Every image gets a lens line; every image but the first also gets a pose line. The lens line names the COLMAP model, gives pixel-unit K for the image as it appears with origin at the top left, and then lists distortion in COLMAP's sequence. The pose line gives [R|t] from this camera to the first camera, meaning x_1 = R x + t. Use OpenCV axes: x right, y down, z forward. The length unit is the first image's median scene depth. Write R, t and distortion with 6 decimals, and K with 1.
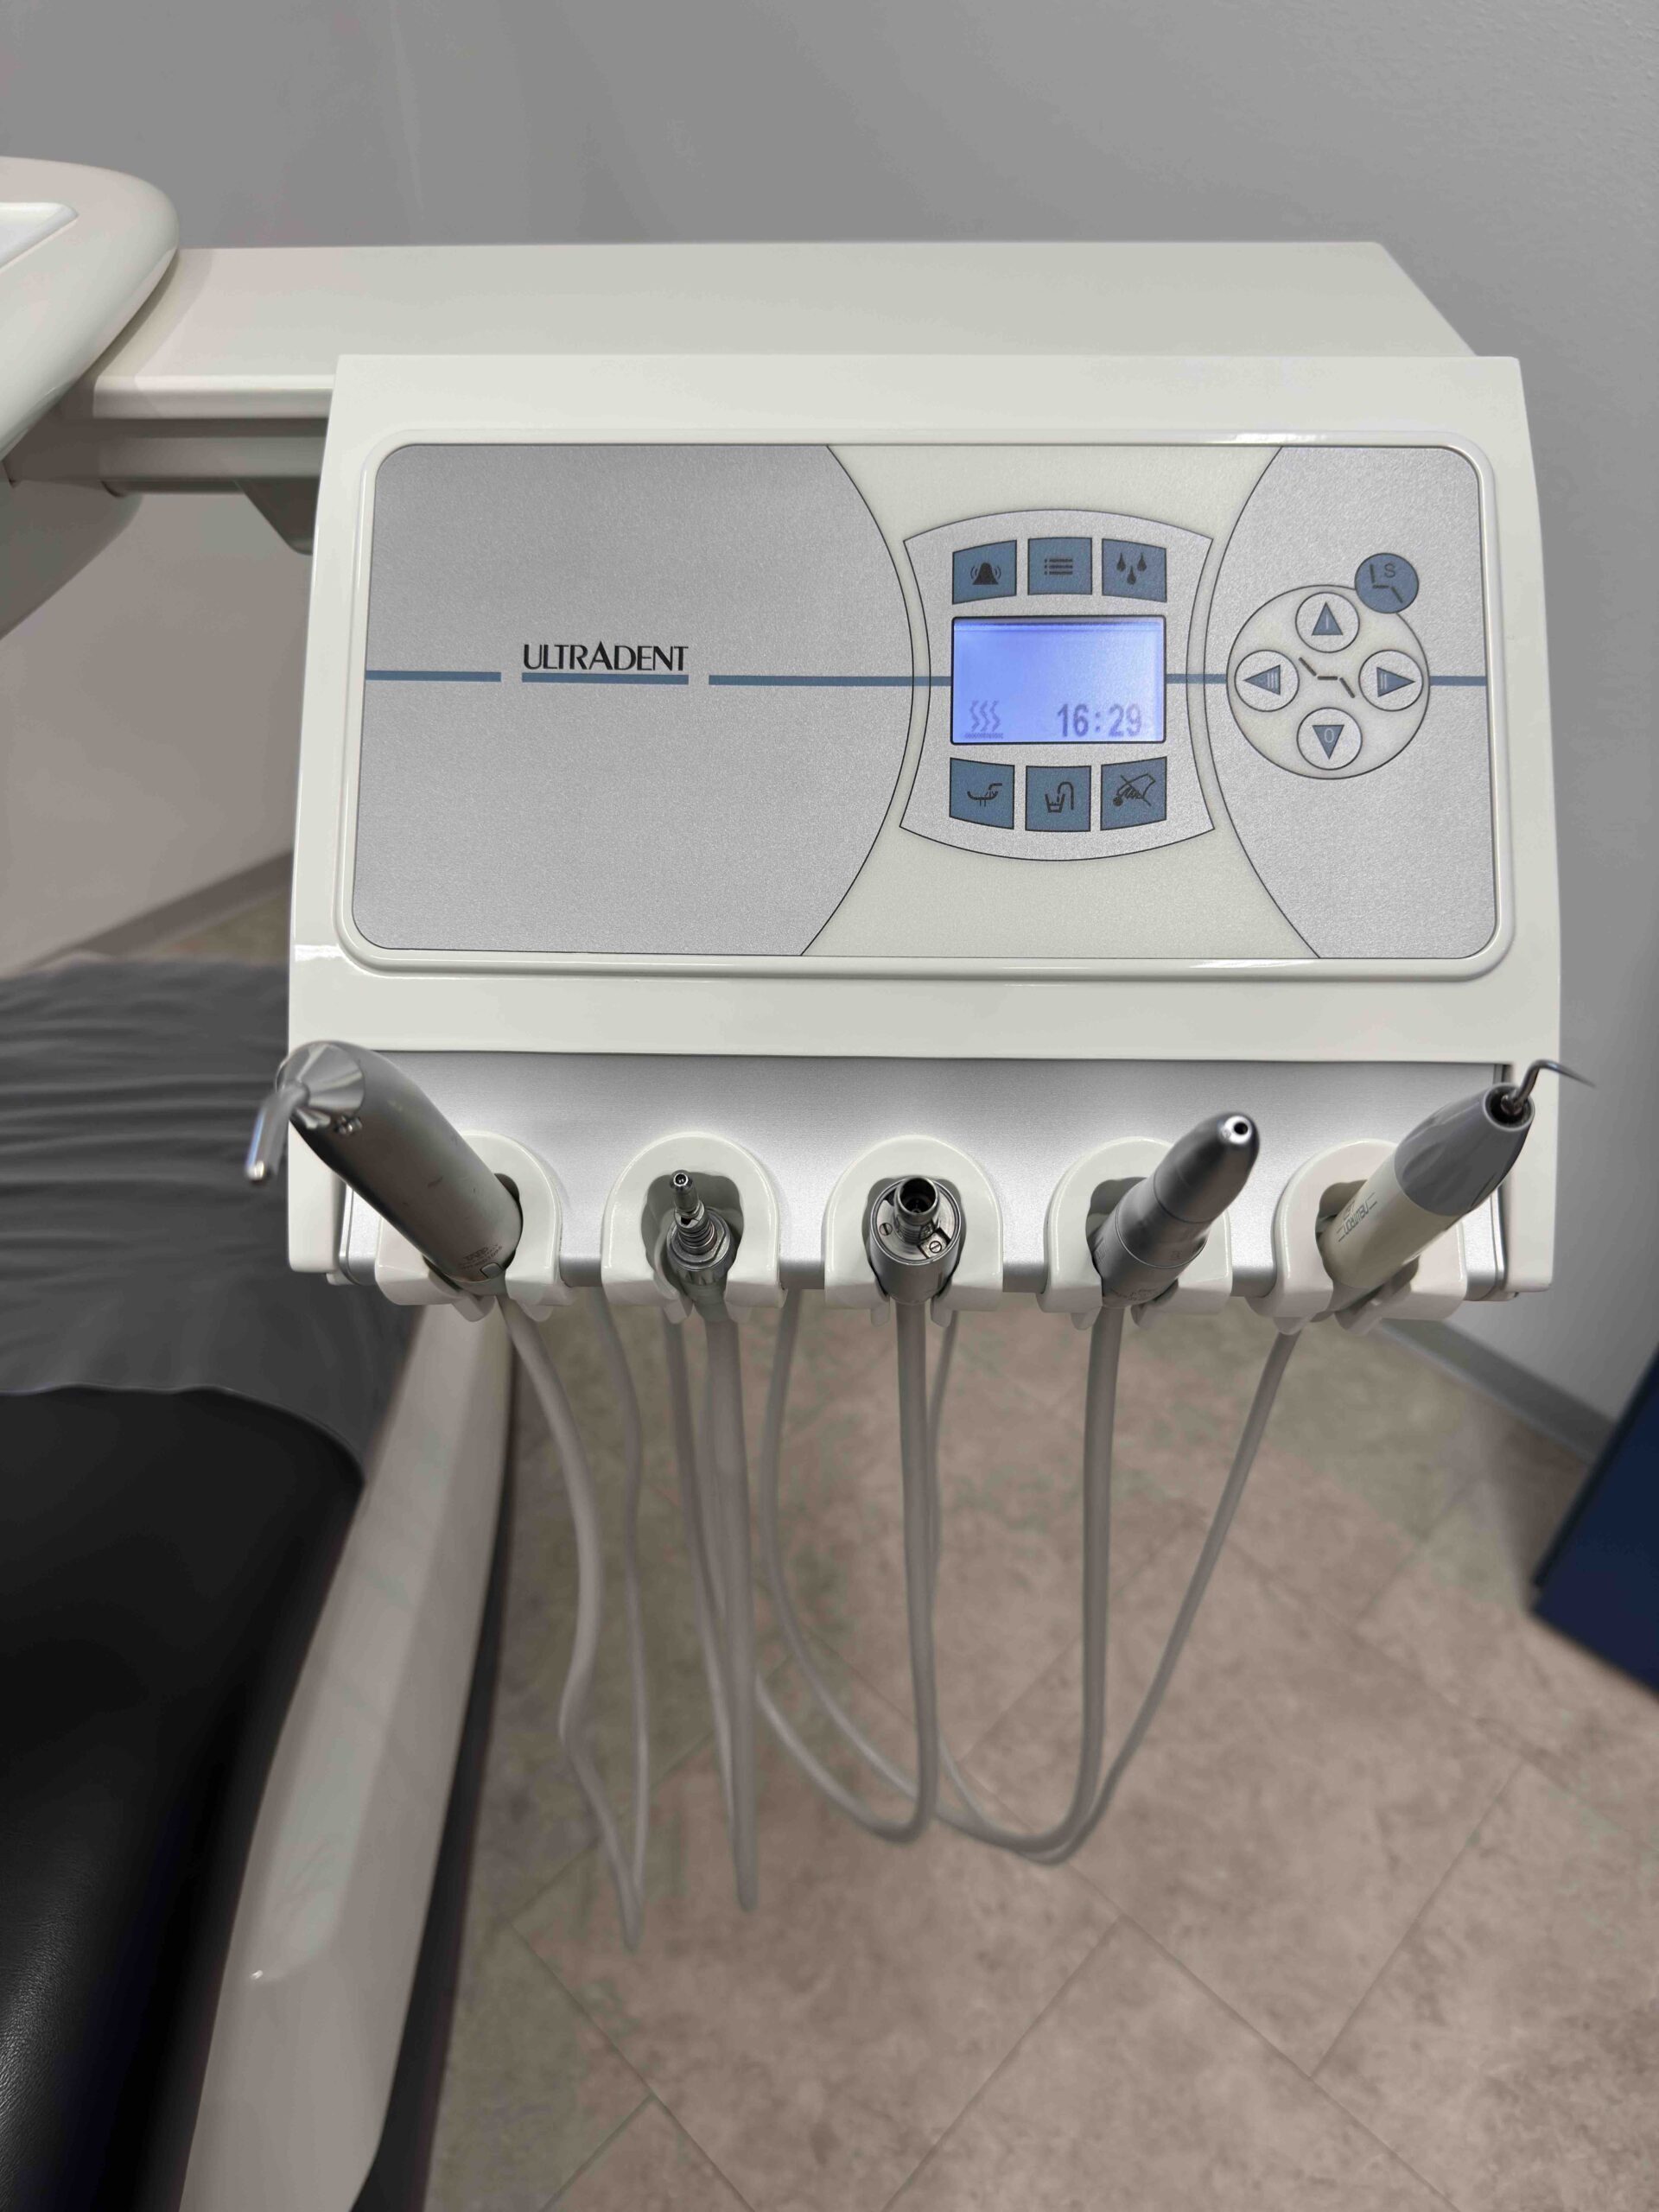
lens RADIAL K [[1567.5, 0, 832.8], [0, 1567.5, 1115.3], [0, 0, 1]] dist [0.006489, -0.015163]
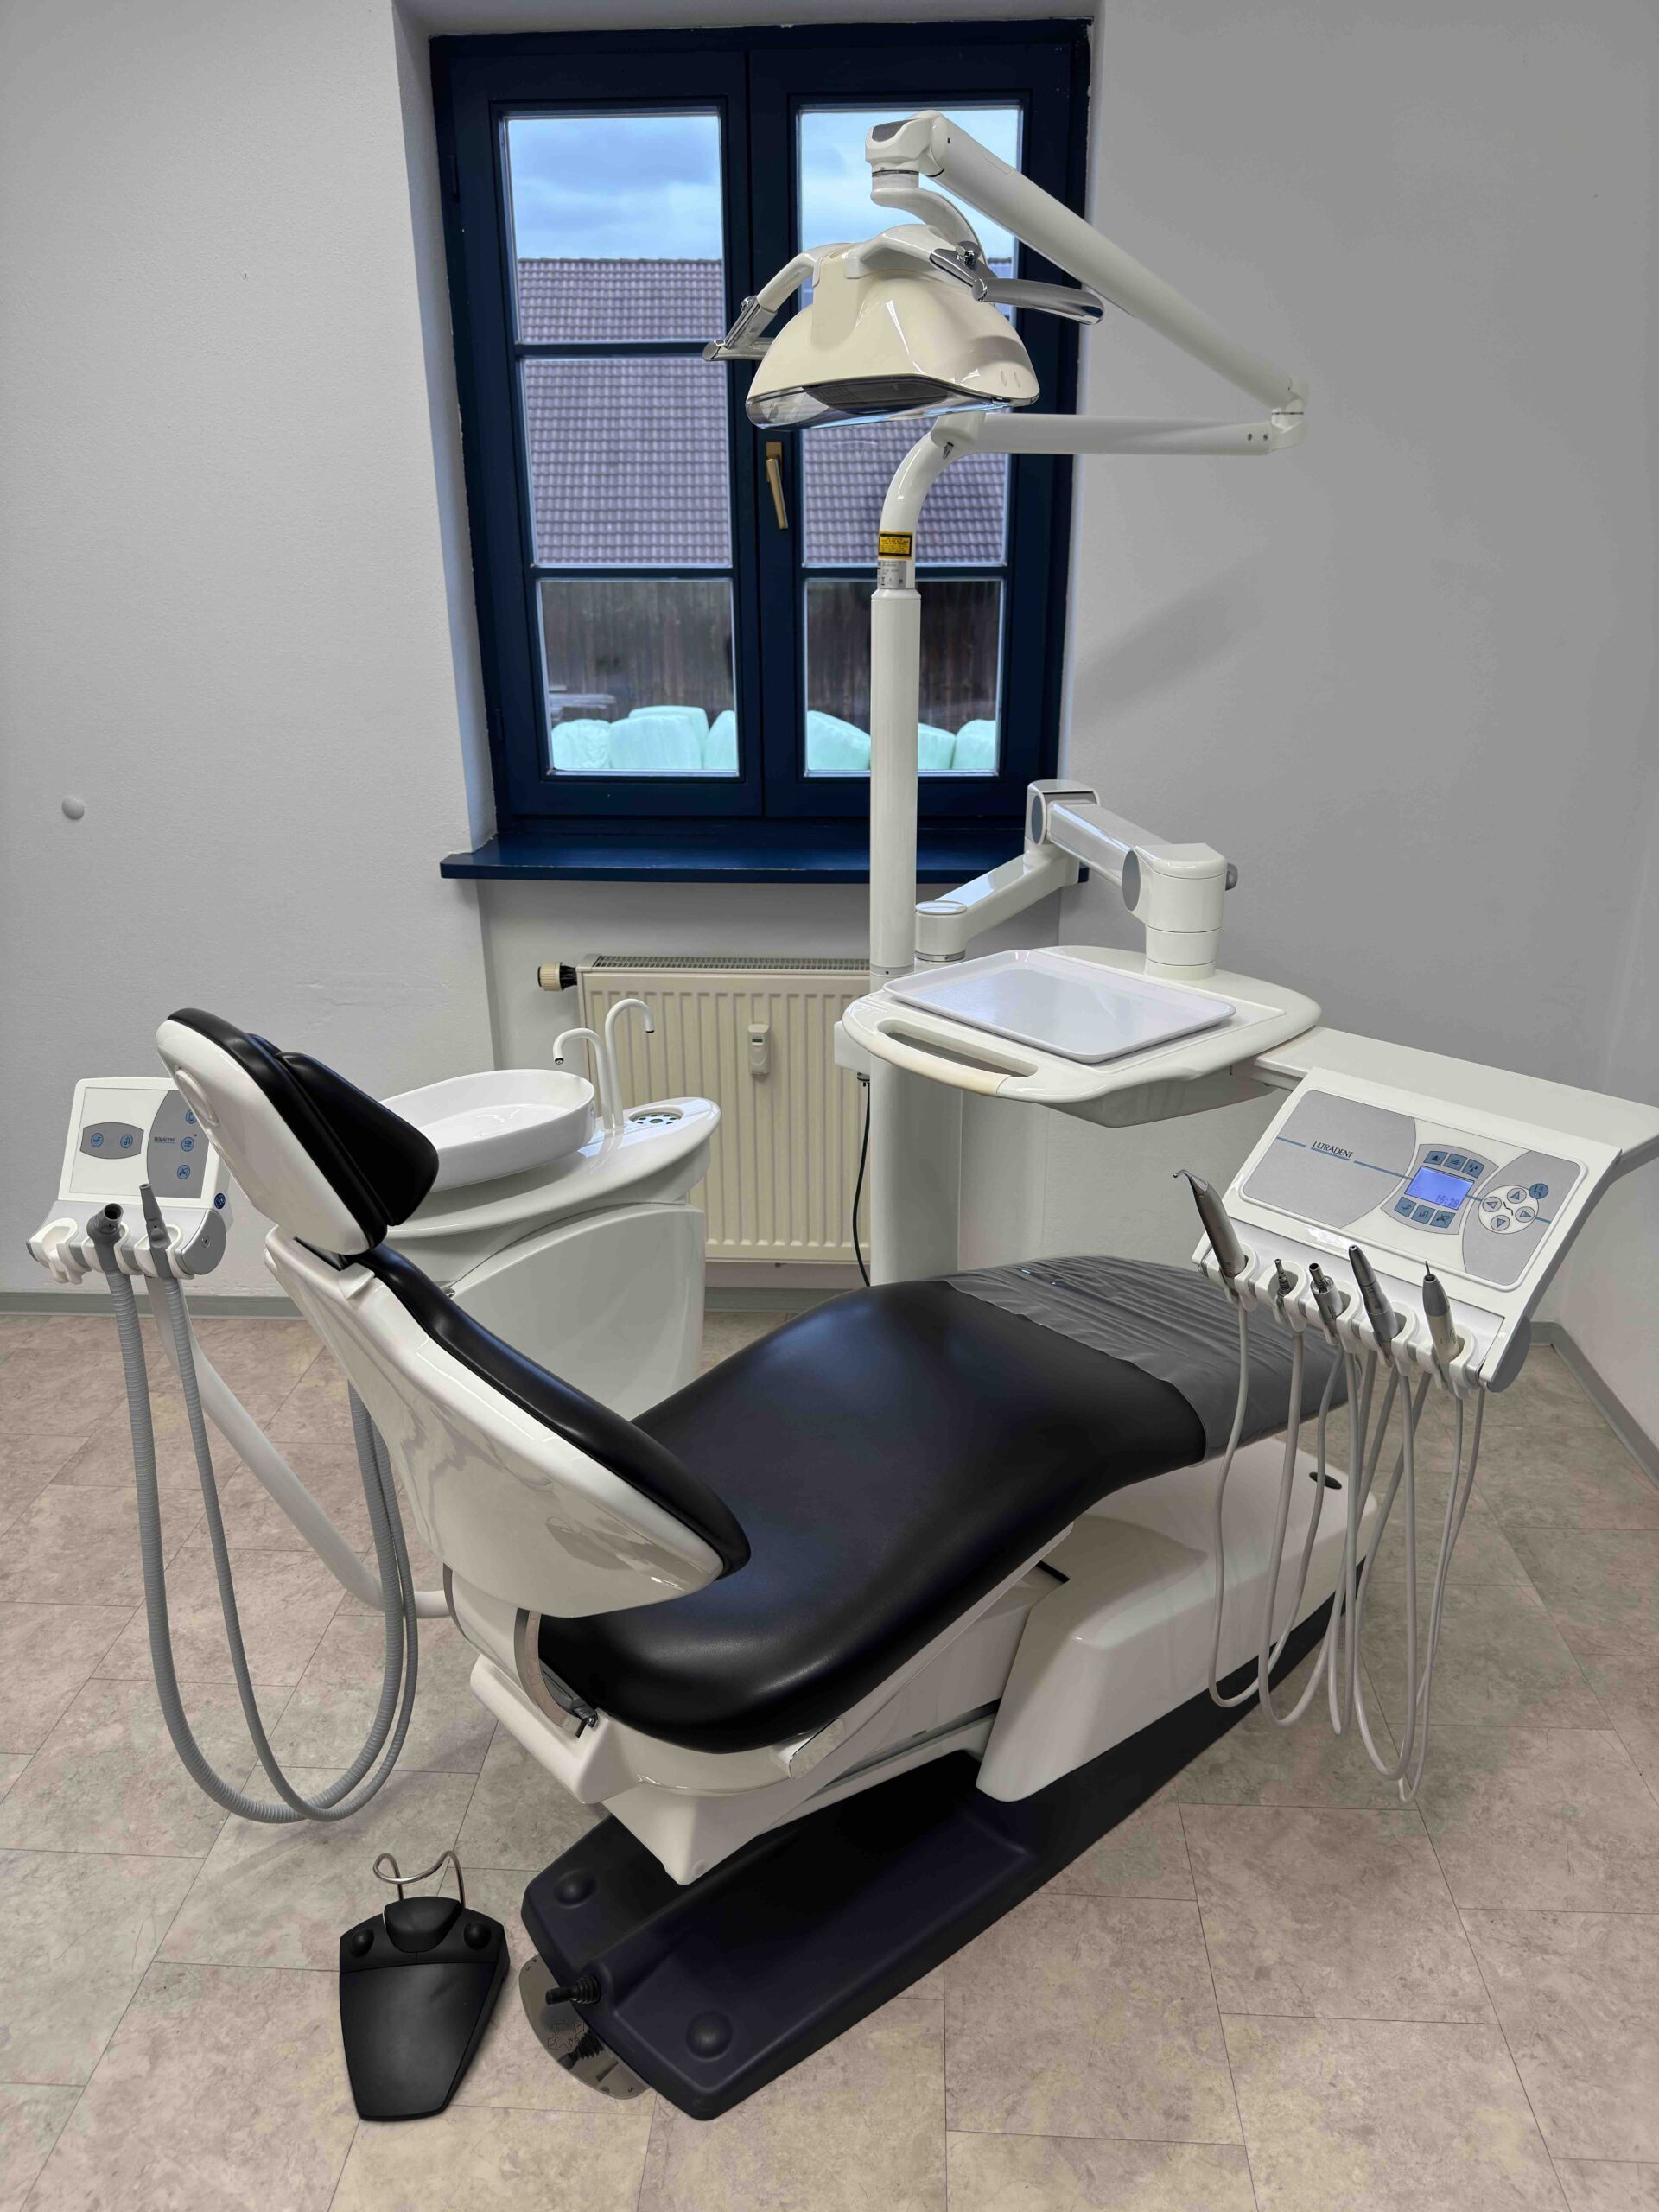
lens RADIAL K [[1567.5, 0, 833.9], [0, 1567.5, 1112.6], [0, 0, 1]] dist [0.006489, -0.015163]
pose [[0.649839, 0.248292, -0.718373, 0.679181], [-0.490391, 0.859069, -0.146686, 0.298199], [0.580711, 0.447606, 0.680017, -0.888904]]
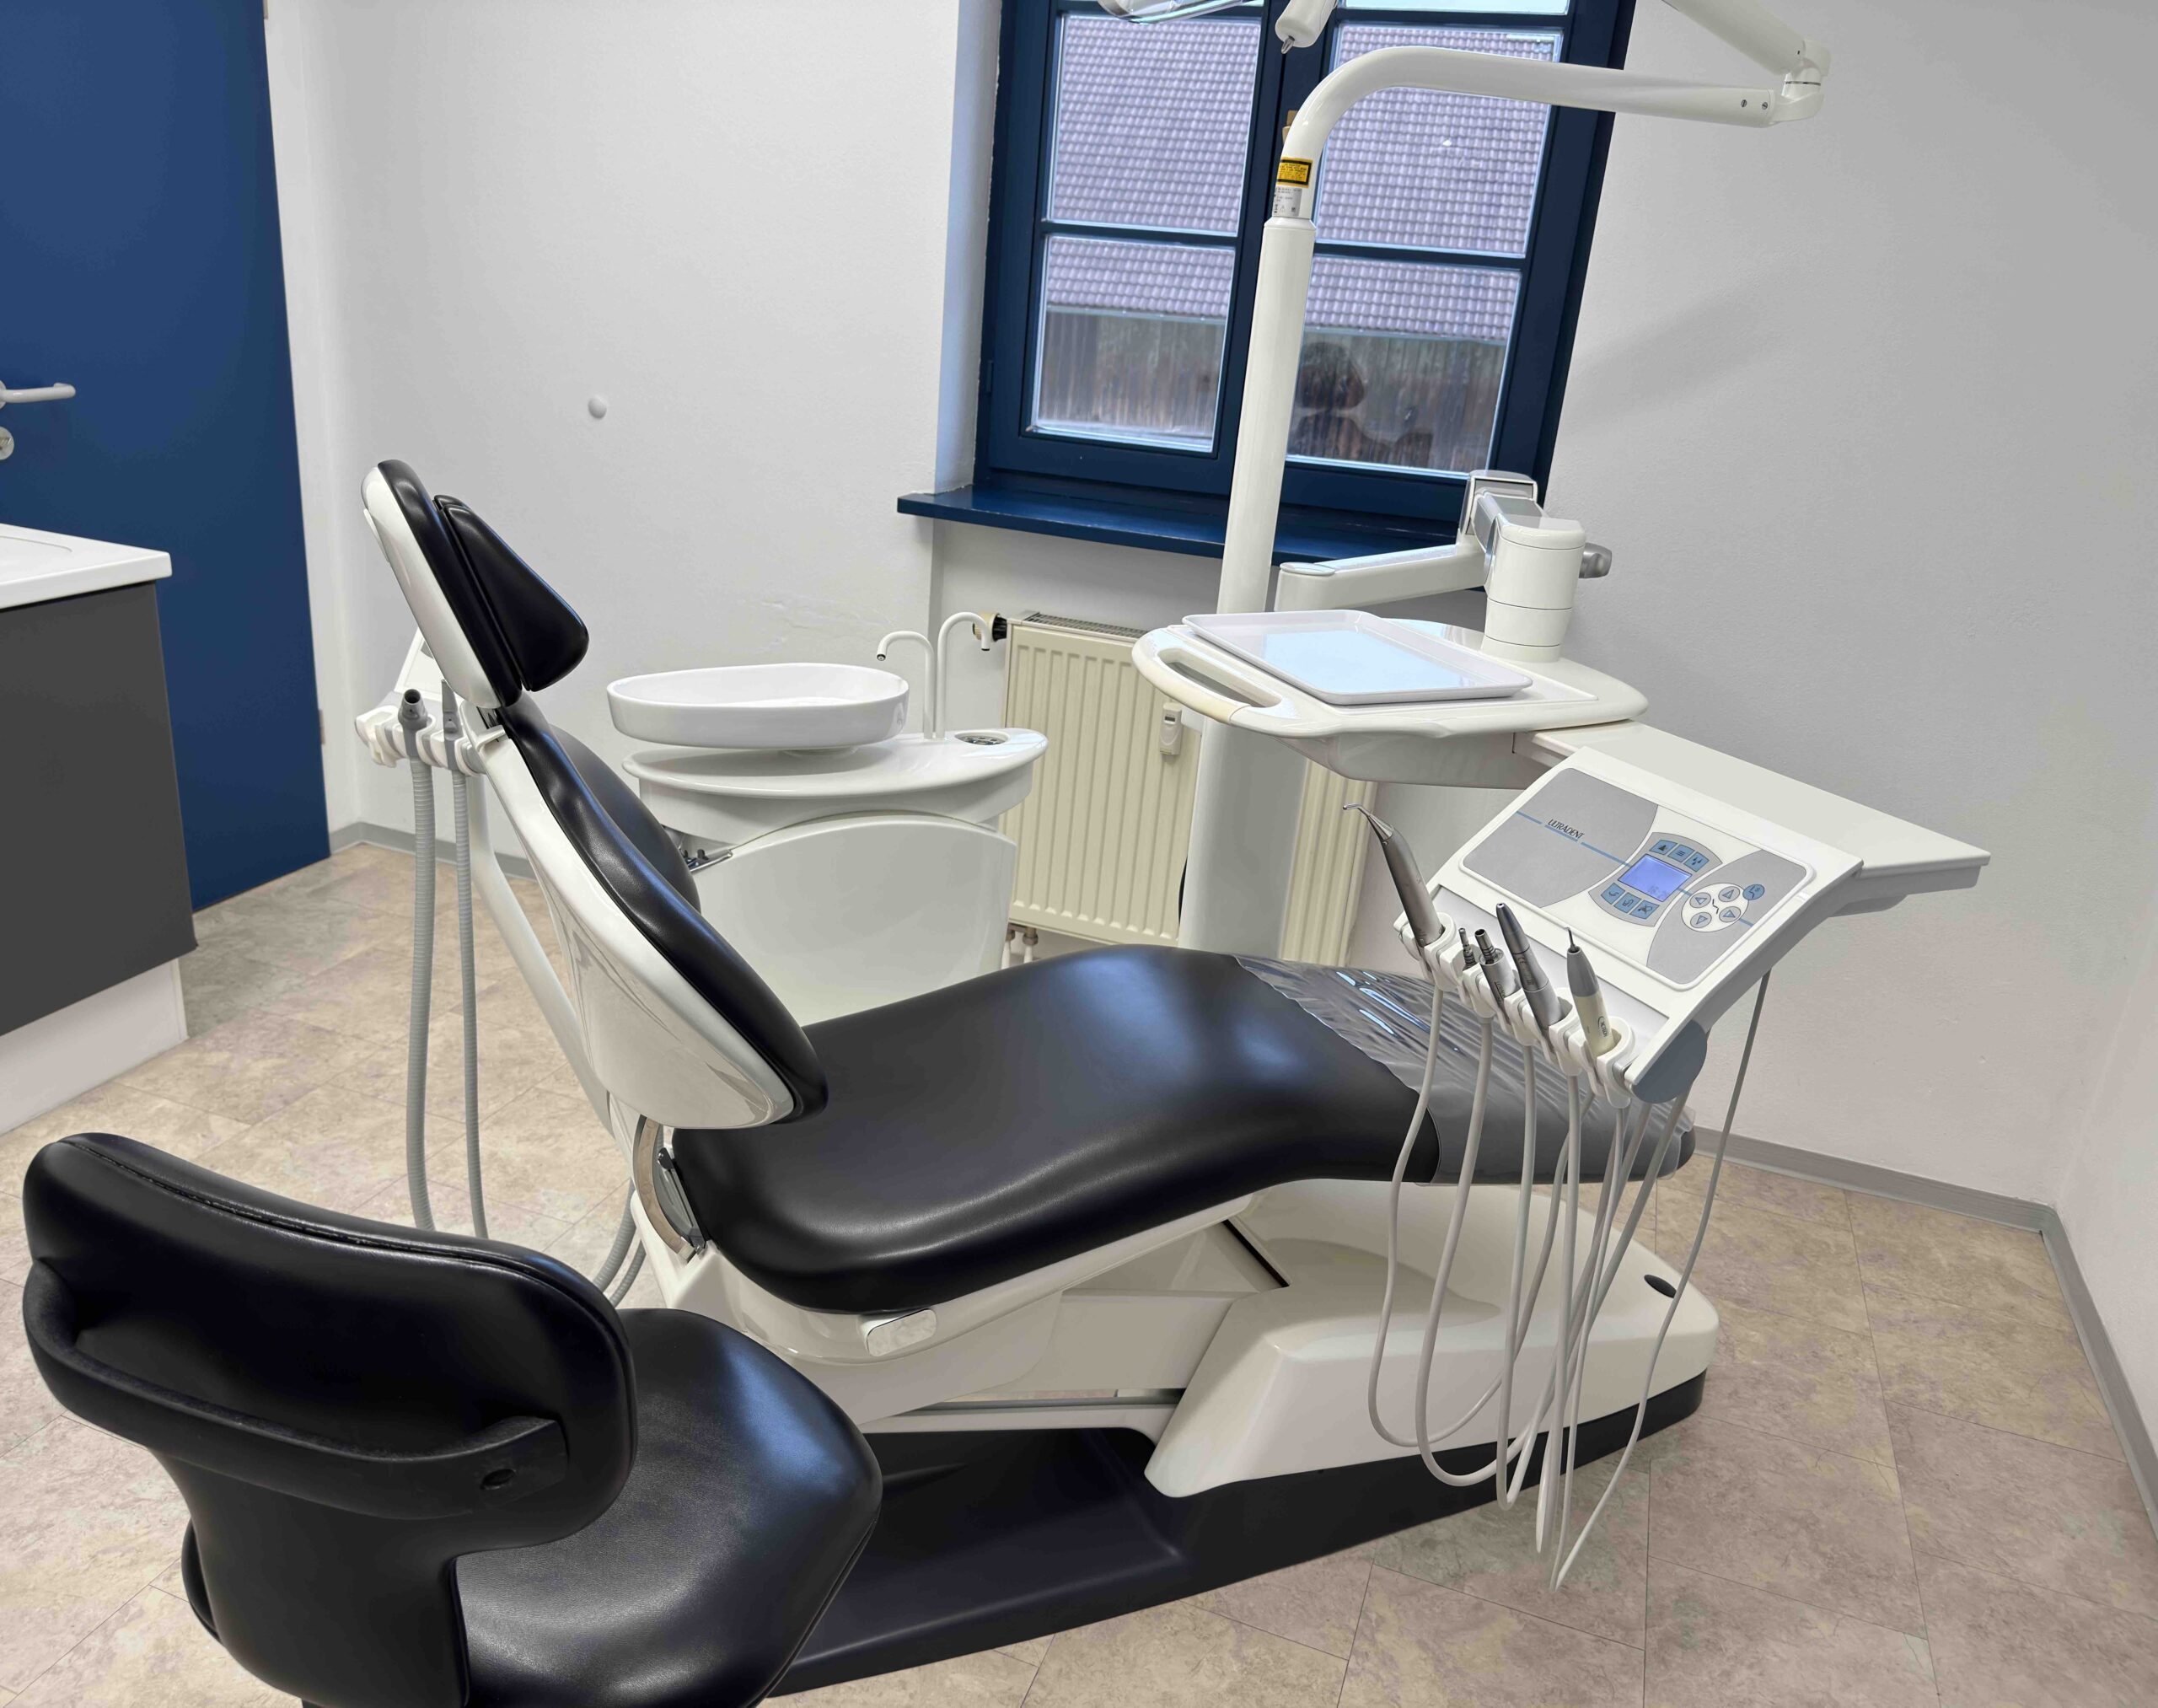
lens RADIAL K [[1618.4, 0, 1048.8], [0, 1618.4, 845.4], [0, 0, 1]] dist [0.014785, -0.026895]
pose [[0.392667, 0.322747, -0.861189, 0.939859], [-0.660578, 0.750493, -0.019936, 0.209099], [0.639882, 0.576711, 0.507893, -0.569545]]
